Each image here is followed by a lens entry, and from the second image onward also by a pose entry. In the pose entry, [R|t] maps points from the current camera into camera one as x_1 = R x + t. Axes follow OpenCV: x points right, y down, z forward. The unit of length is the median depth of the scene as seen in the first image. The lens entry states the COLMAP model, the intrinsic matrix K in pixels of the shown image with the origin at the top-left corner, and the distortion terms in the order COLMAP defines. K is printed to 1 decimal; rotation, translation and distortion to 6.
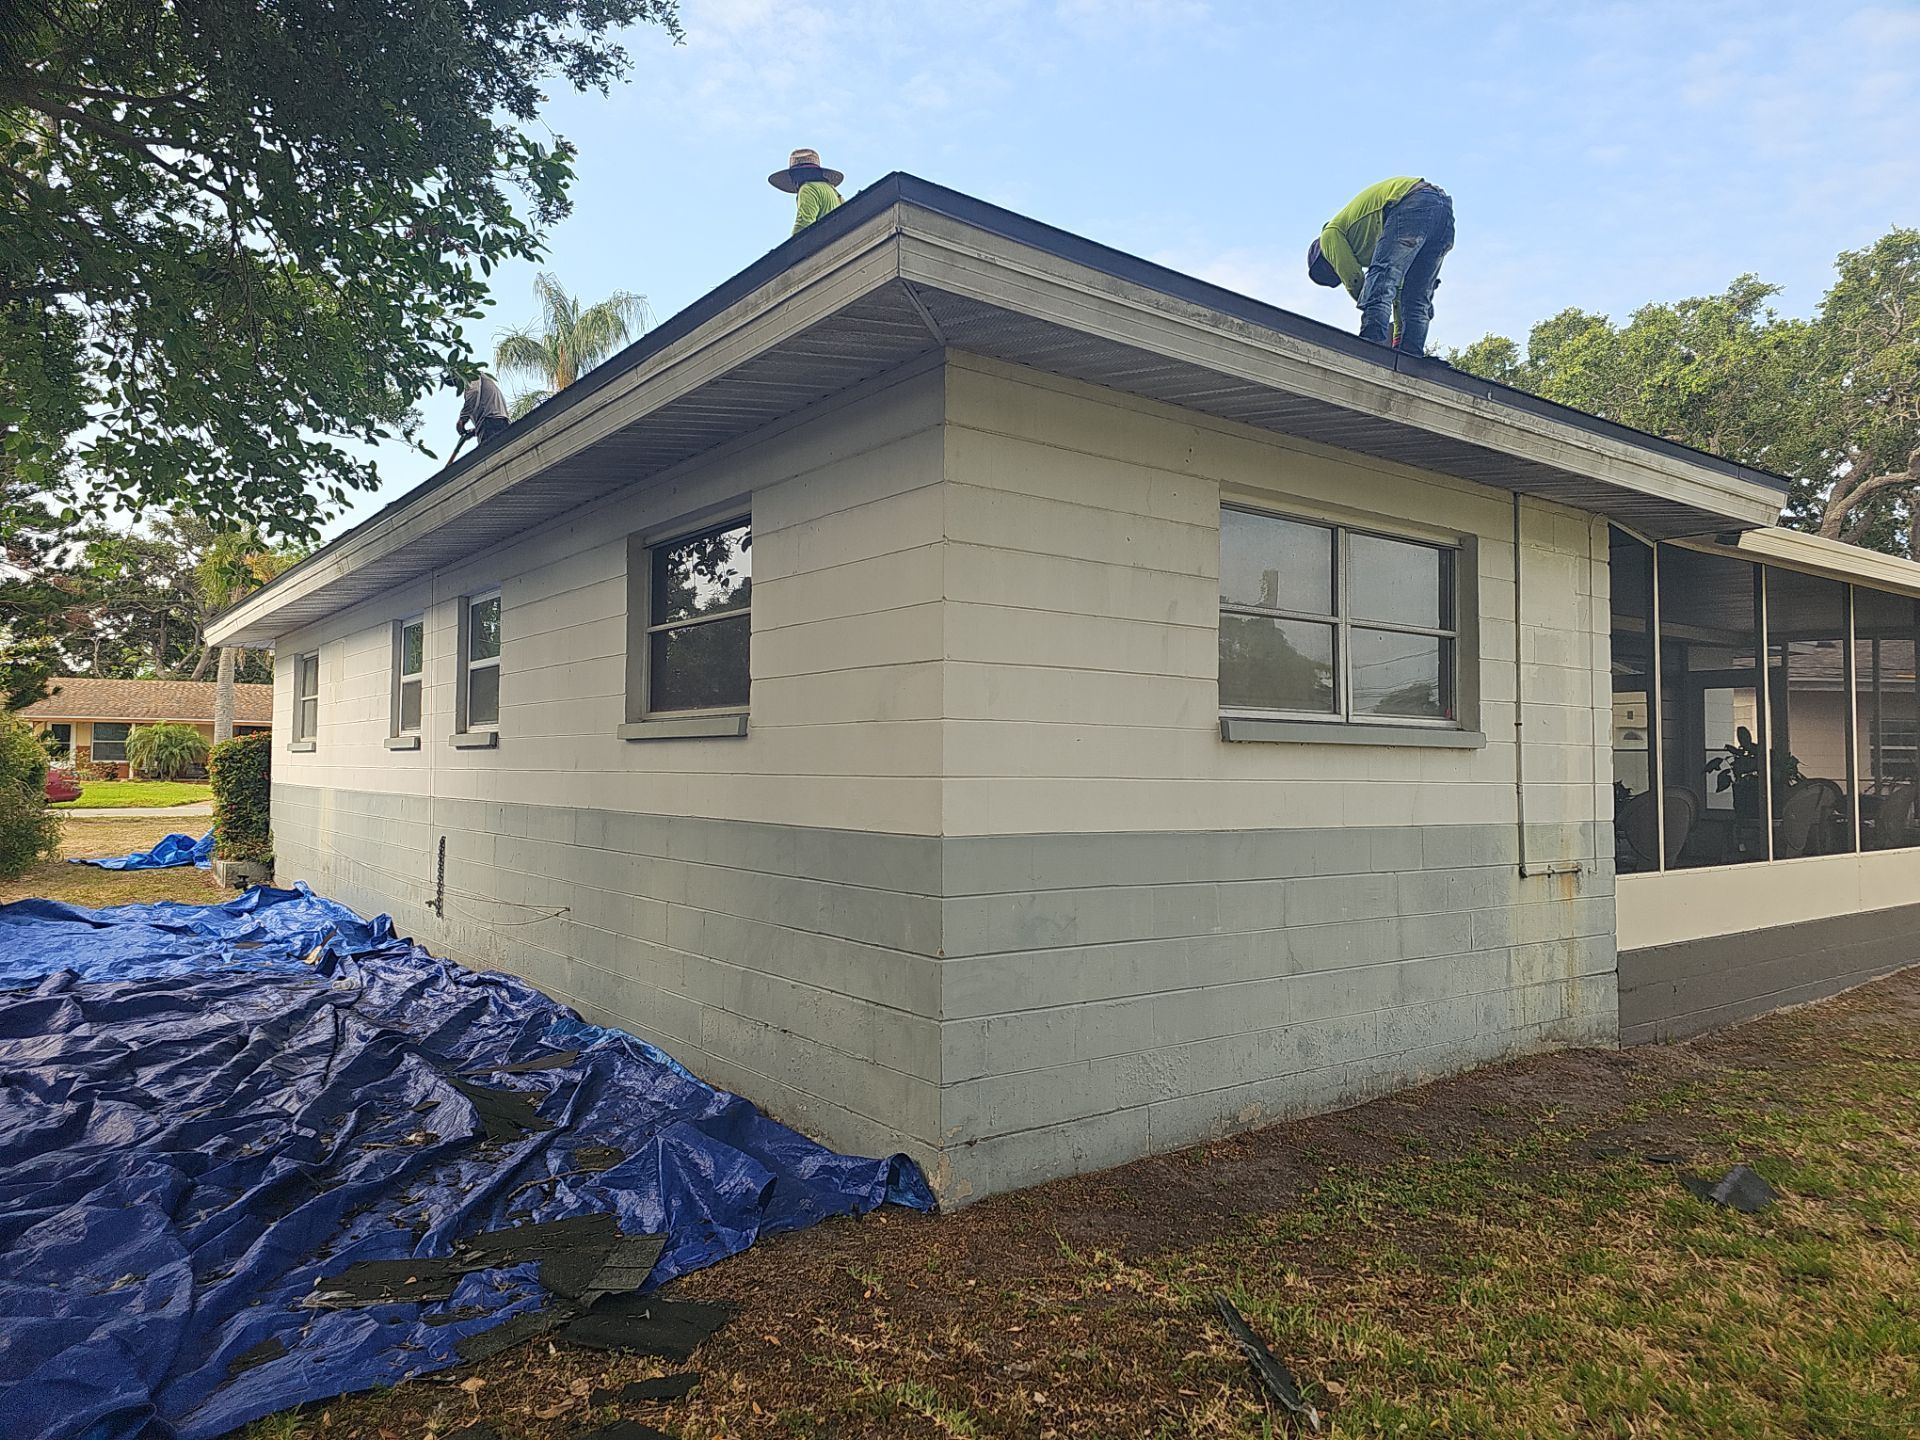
lens RADIAL K [[1282.4, 0, 960.0], [0, 1282.4, 720.0], [0, 0, 1]] dist [0.060034, -0.042409]
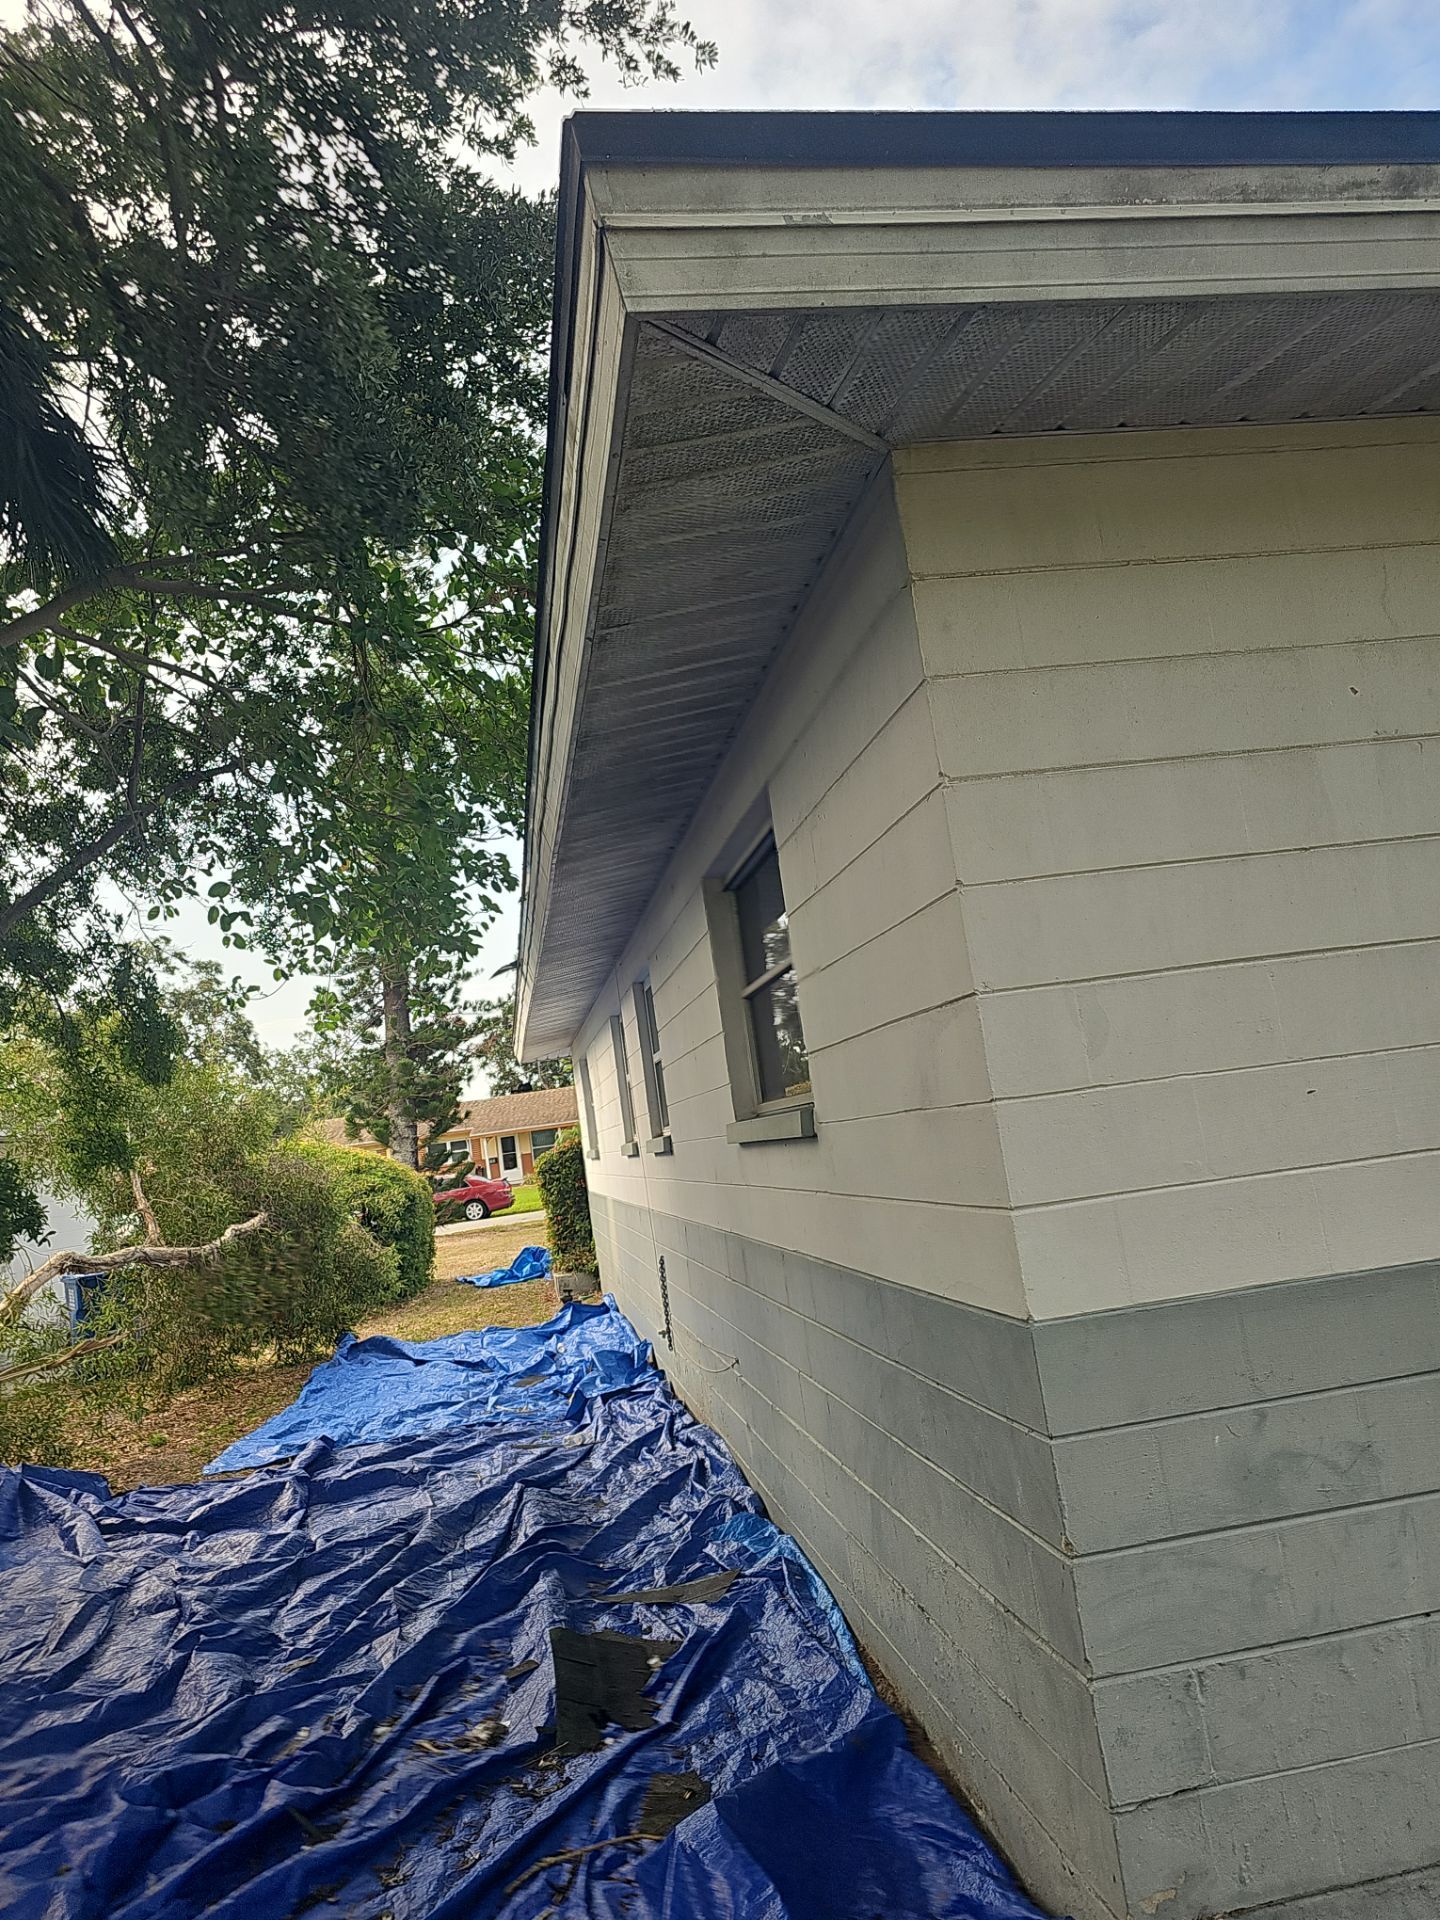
lens RADIAL K [[1311.8, 0, 711.7], [0, 1311.8, 983.2], [0, 0, 1]] dist [0.062069, -0.063952]
pose [[0.864396, -0.177740, -0.470348, 0.132057], [0.156310, 0.984077, -0.084611, -0.018462], [0.477898, -0.000383, 0.878415, 0.383907]]
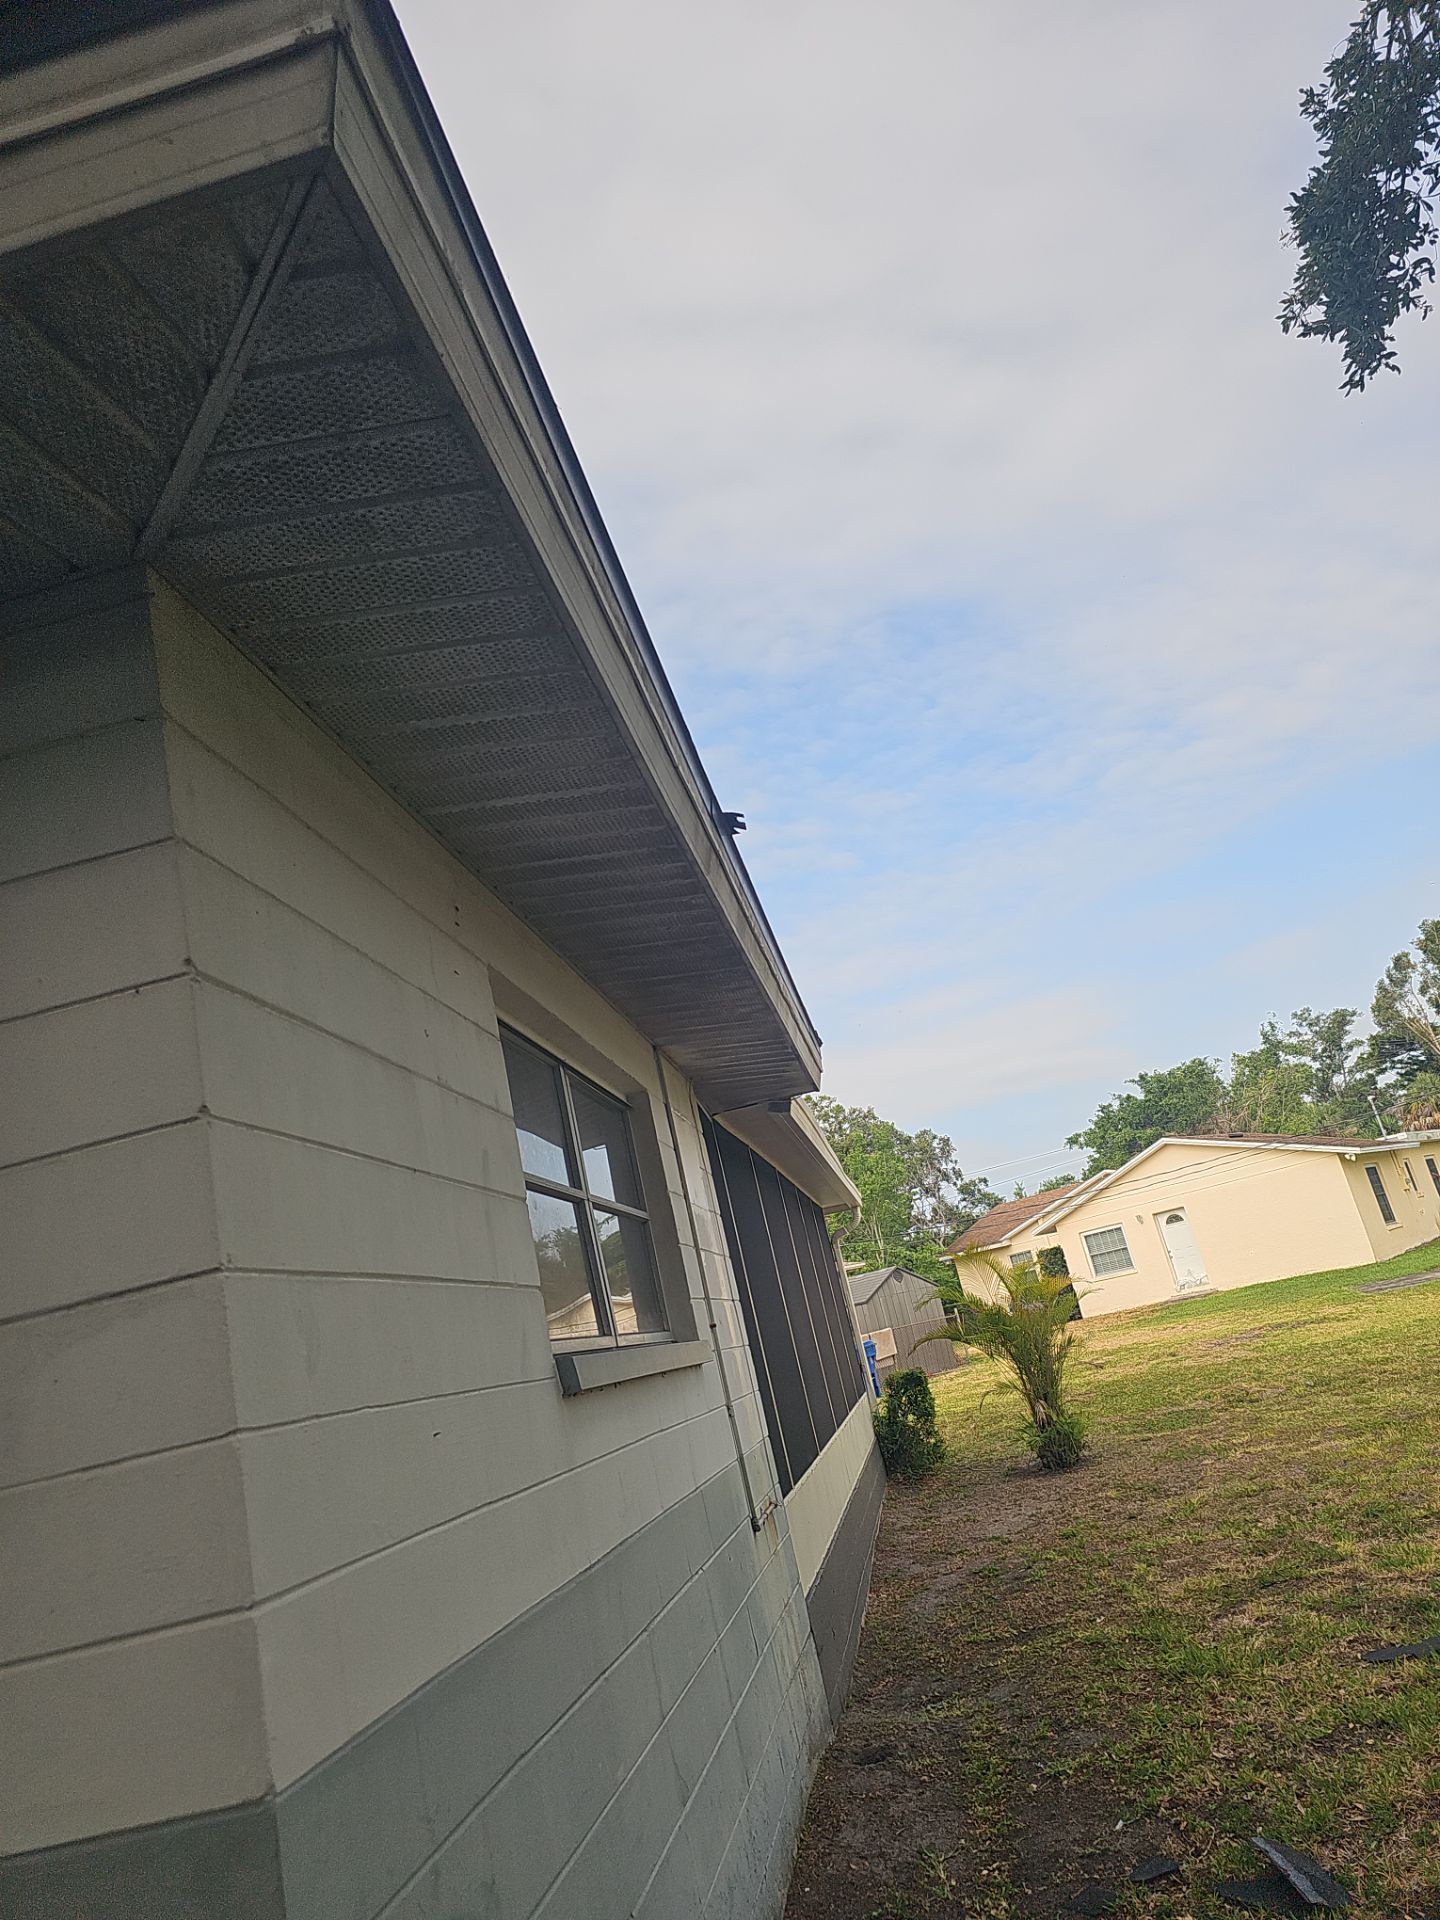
lens RADIAL K [[1261.0, 0, 724.4], [0, 1261.0, 967.8], [0, 0, 1]] dist [0.050510, -0.043147]
pose [[0.715446, 0.047561, 0.697047, -0.145307], [0.185976, 0.948721, -0.255619, -0.006689], [-0.673461, 0.312515, 0.669914, 0.526126]]
